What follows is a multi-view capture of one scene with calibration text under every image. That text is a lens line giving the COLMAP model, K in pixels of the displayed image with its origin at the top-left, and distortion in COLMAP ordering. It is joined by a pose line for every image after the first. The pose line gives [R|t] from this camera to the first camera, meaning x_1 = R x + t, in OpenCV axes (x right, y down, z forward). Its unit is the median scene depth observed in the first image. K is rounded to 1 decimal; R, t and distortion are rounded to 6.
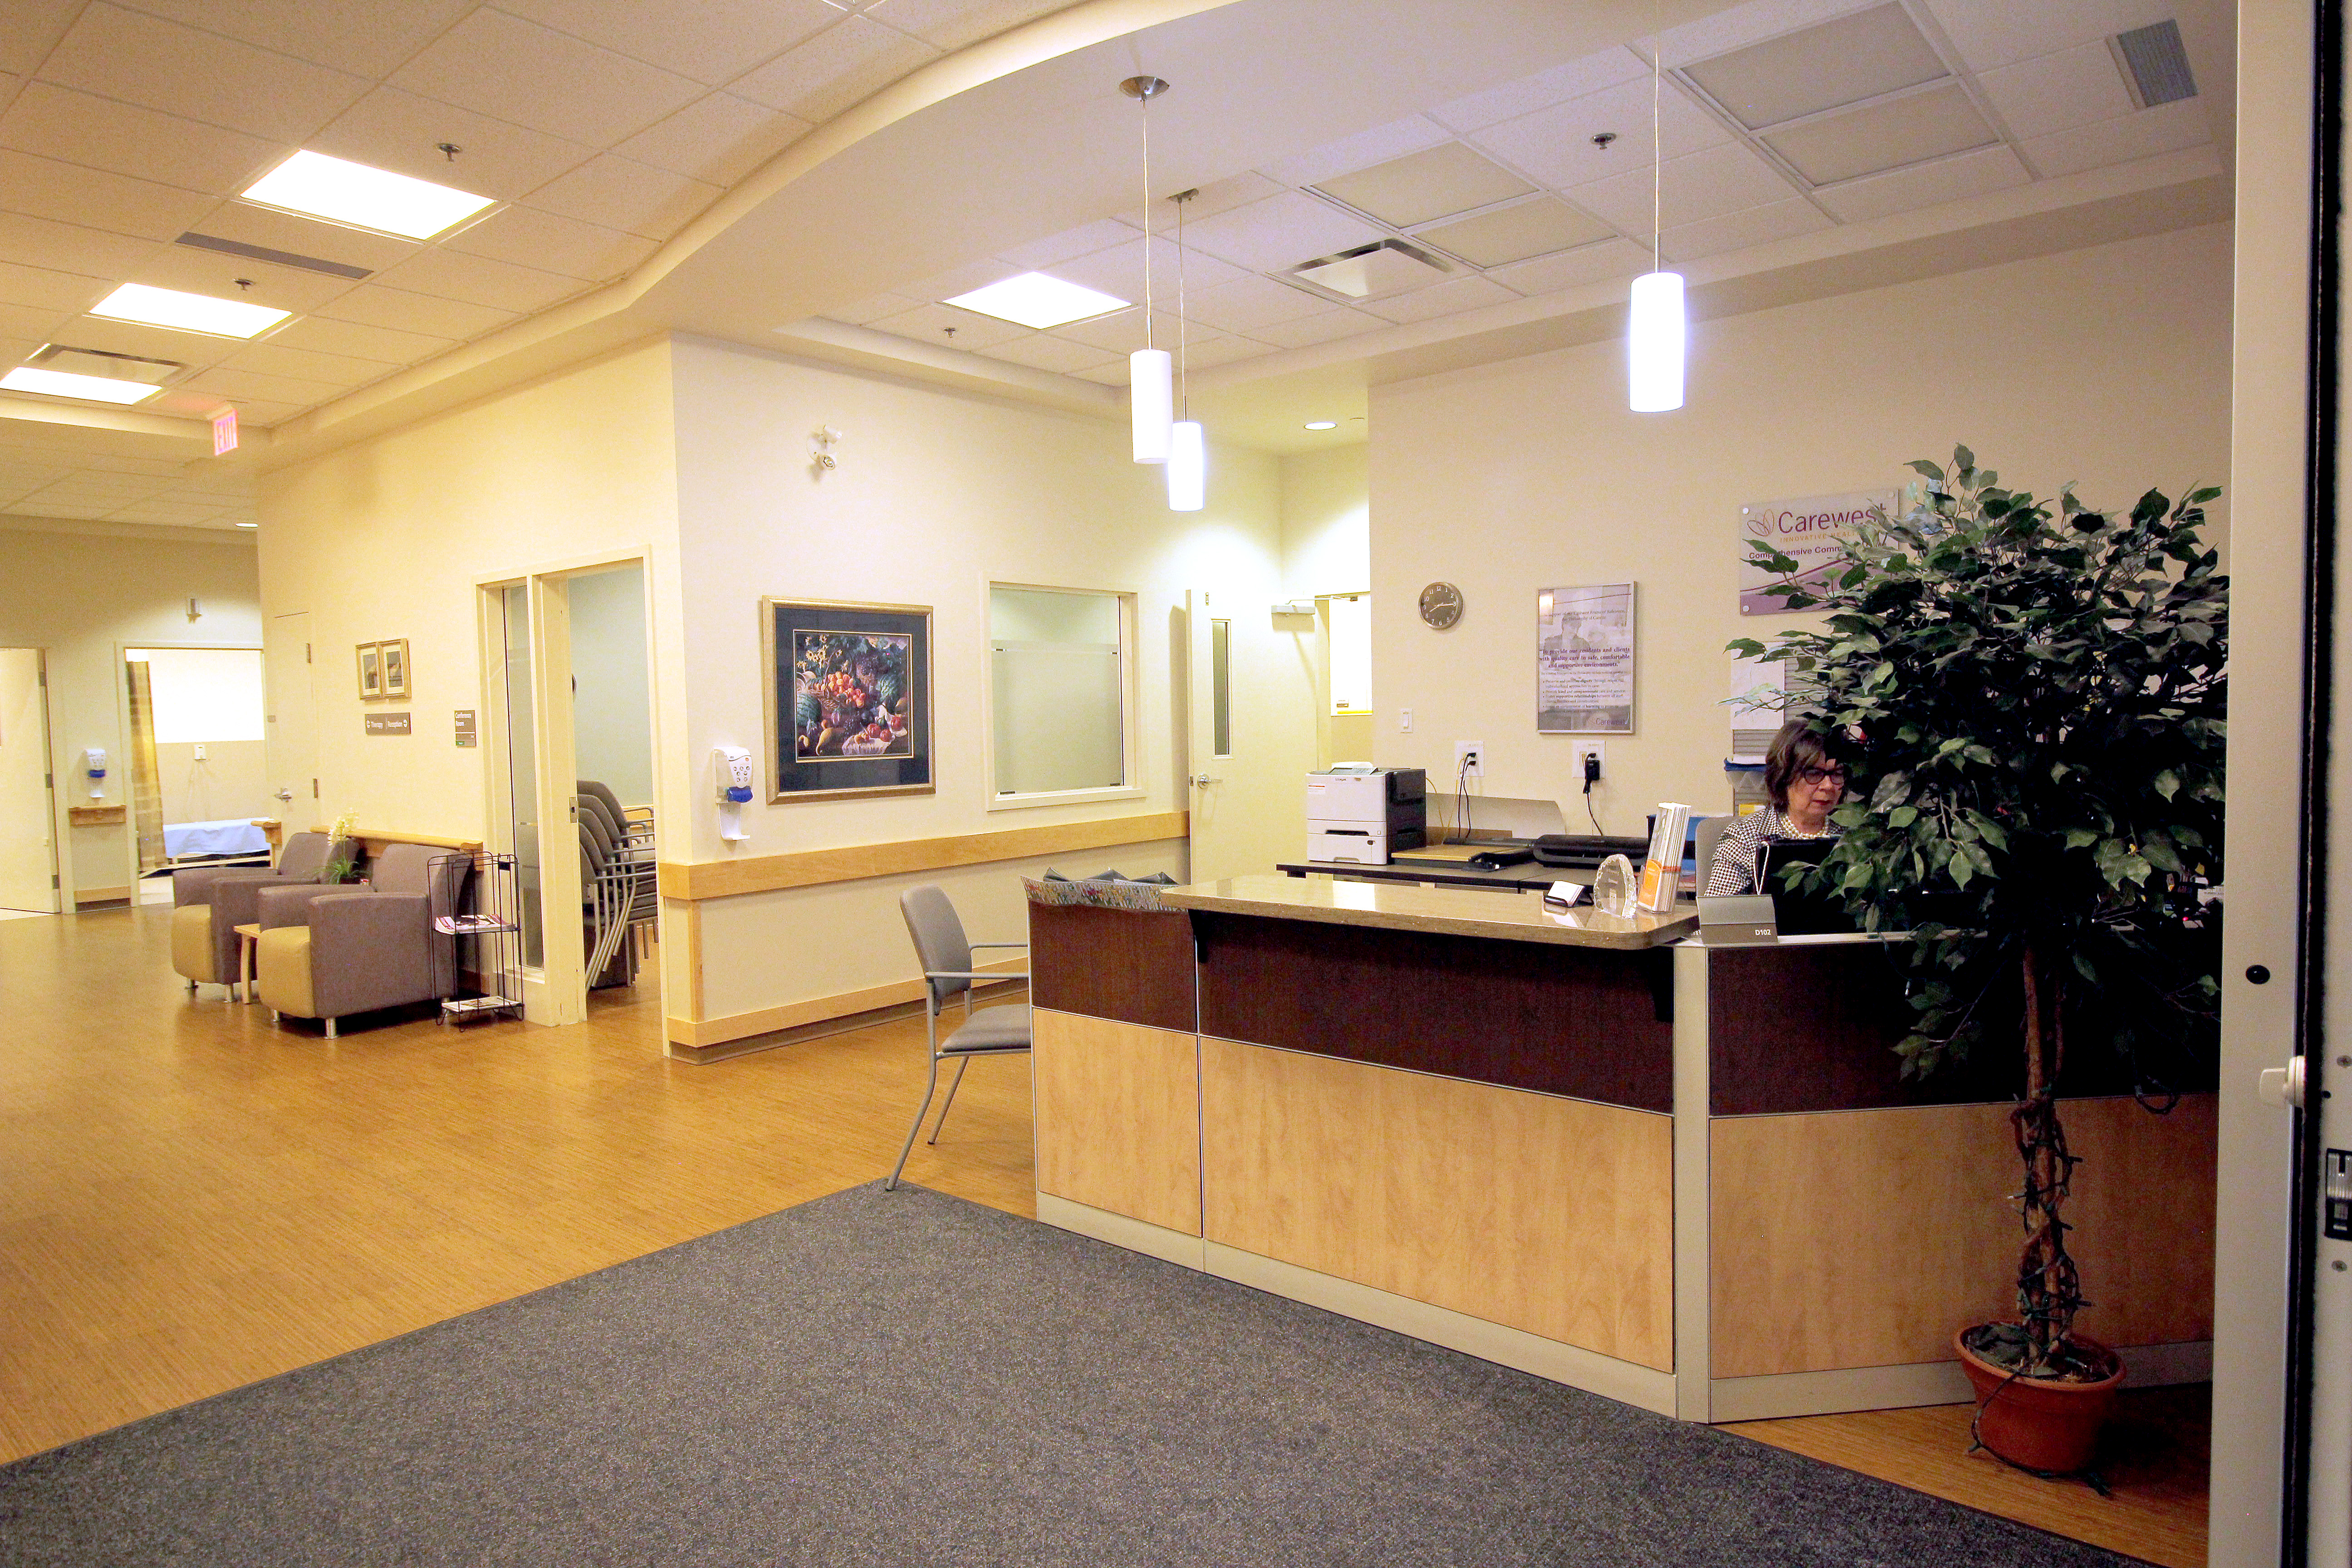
lens RADIAL K [[1405.5, 0, 1205.3], [0, 1405.5, 784.9], [0, 0, 1]] dist [0.009255, -0.012913]
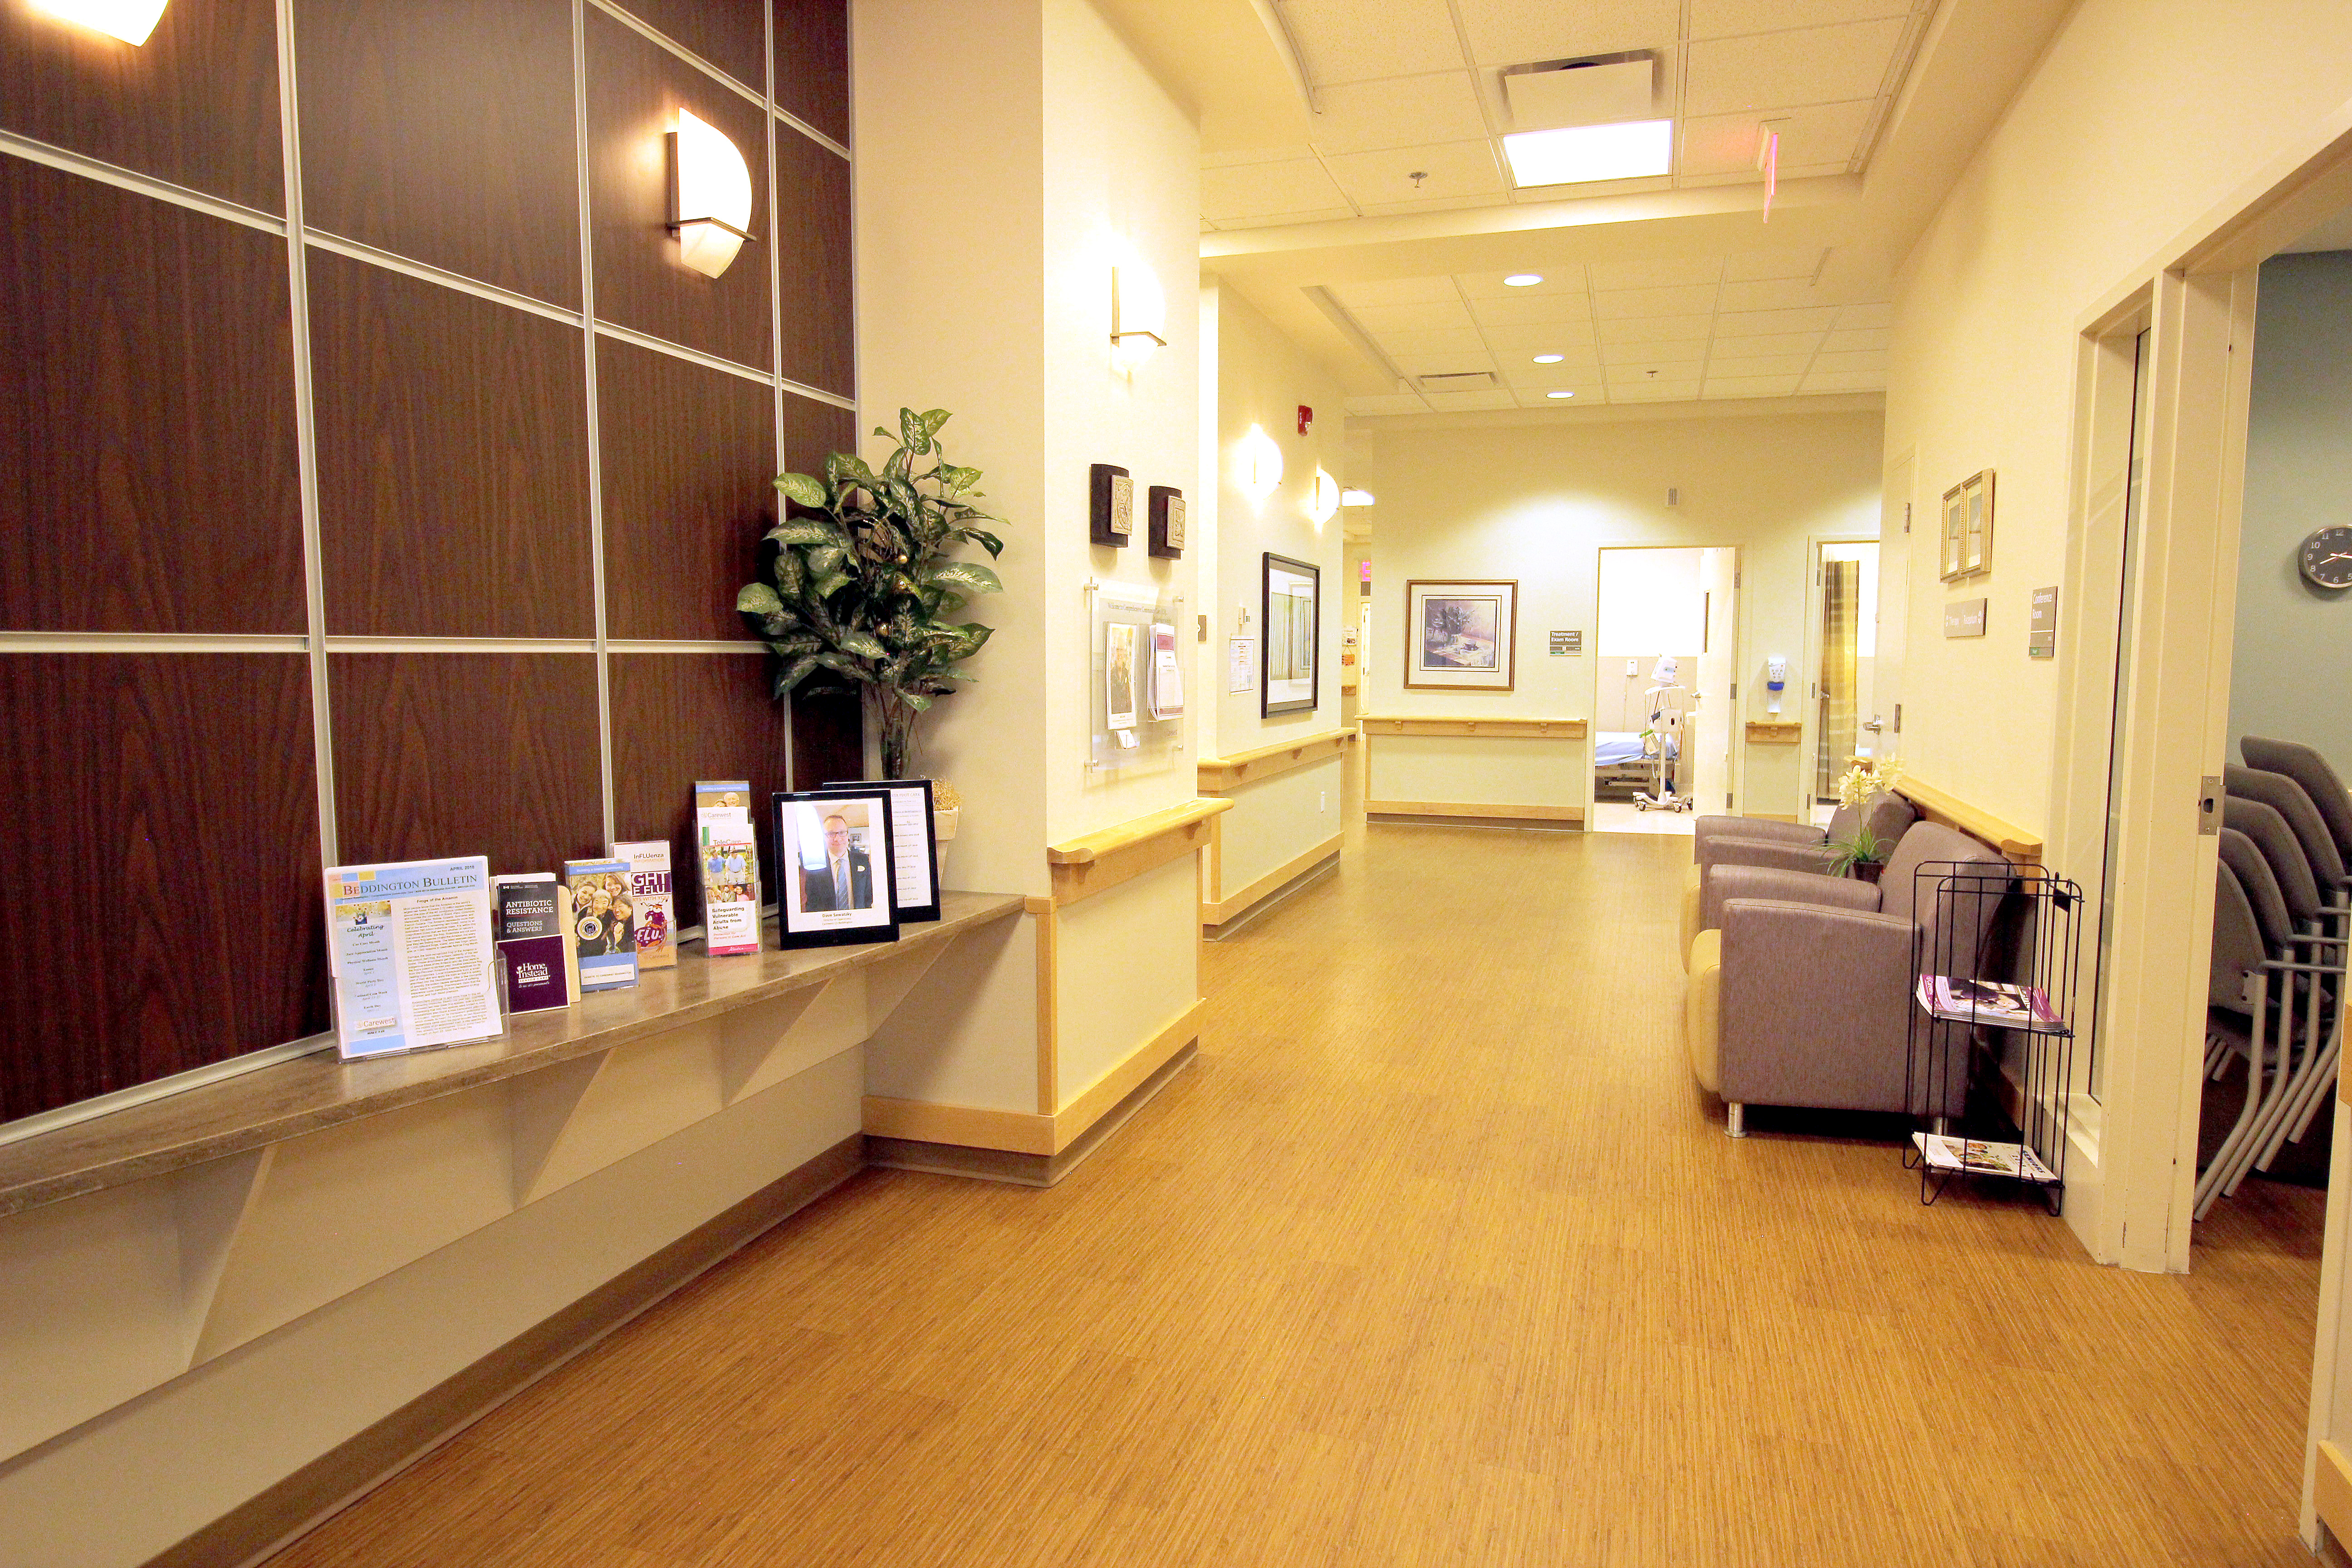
lens RADIAL K [[1405.5, 0, 1205.1], [0, 1405.5, 779.5], [0, 0, 1]] dist [0.009255, -0.012913]
pose [[0.380618, 0.105565, -0.918687, -0.180335], [-0.061066, 0.994163, 0.088938, -0.011234], [0.922714, 0.022249, 0.384843, 0.589793]]
